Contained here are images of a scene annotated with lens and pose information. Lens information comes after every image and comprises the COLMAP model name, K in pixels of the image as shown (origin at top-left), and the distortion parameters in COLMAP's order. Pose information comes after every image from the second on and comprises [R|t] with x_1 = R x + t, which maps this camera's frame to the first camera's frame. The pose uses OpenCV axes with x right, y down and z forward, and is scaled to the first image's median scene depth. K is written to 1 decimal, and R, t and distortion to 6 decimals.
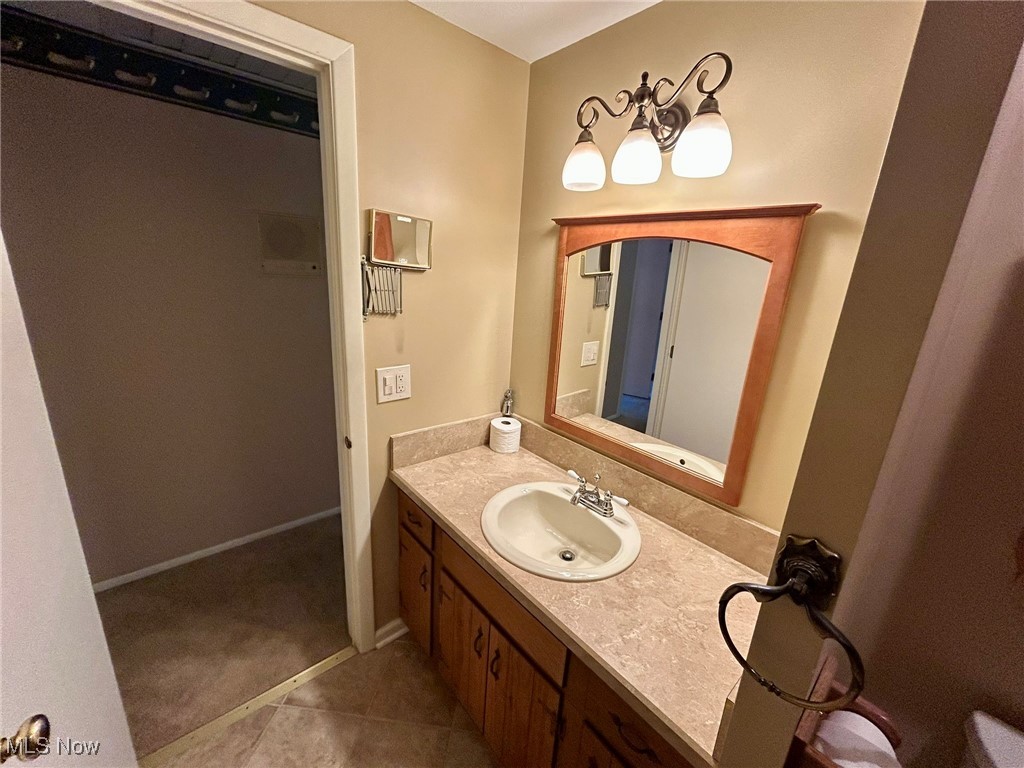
lens RADIAL K [[413.2, 0, 515.2], [0, 413.2, 381.7], [0, 0, 1]] dist [-0.003639, 0.000239]
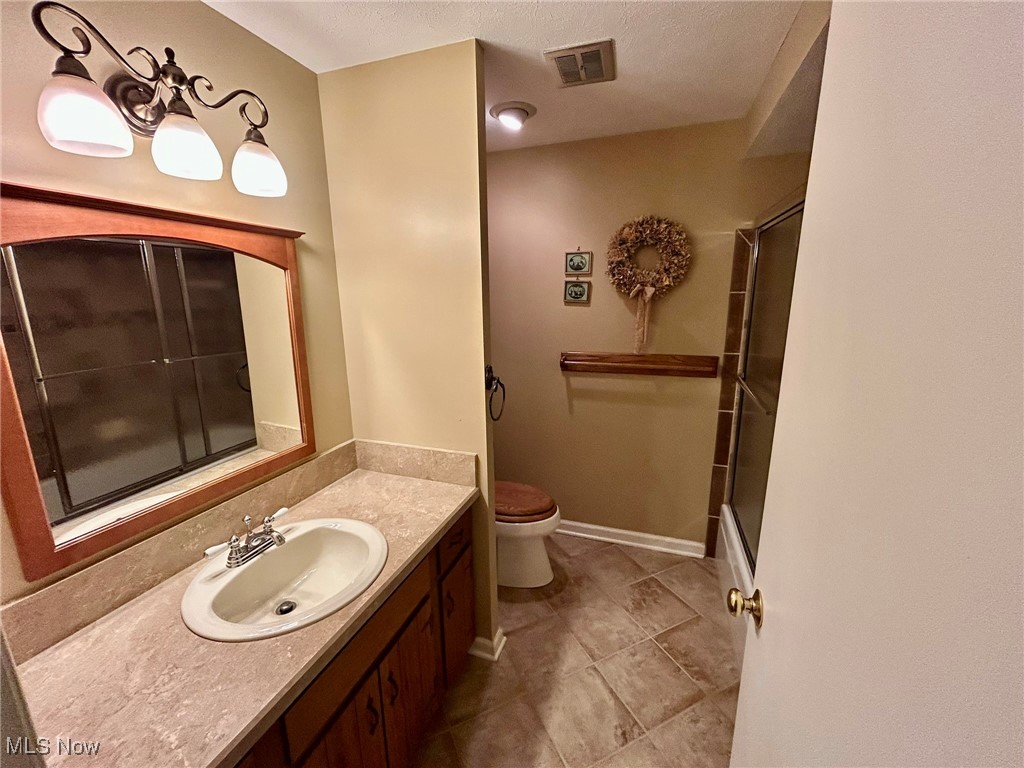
lens RADIAL K [[413.2, 0, 513.6], [0, 413.2, 381.9], [0, 0, 1]] dist [-0.003639, 0.000239]
pose [[-0.499340, -0.238382, 0.832967, -0.779129], [0.205240, 0.901495, 0.381029, -0.256929], [-0.841745, 0.361222, -0.401227, 0.838437]]
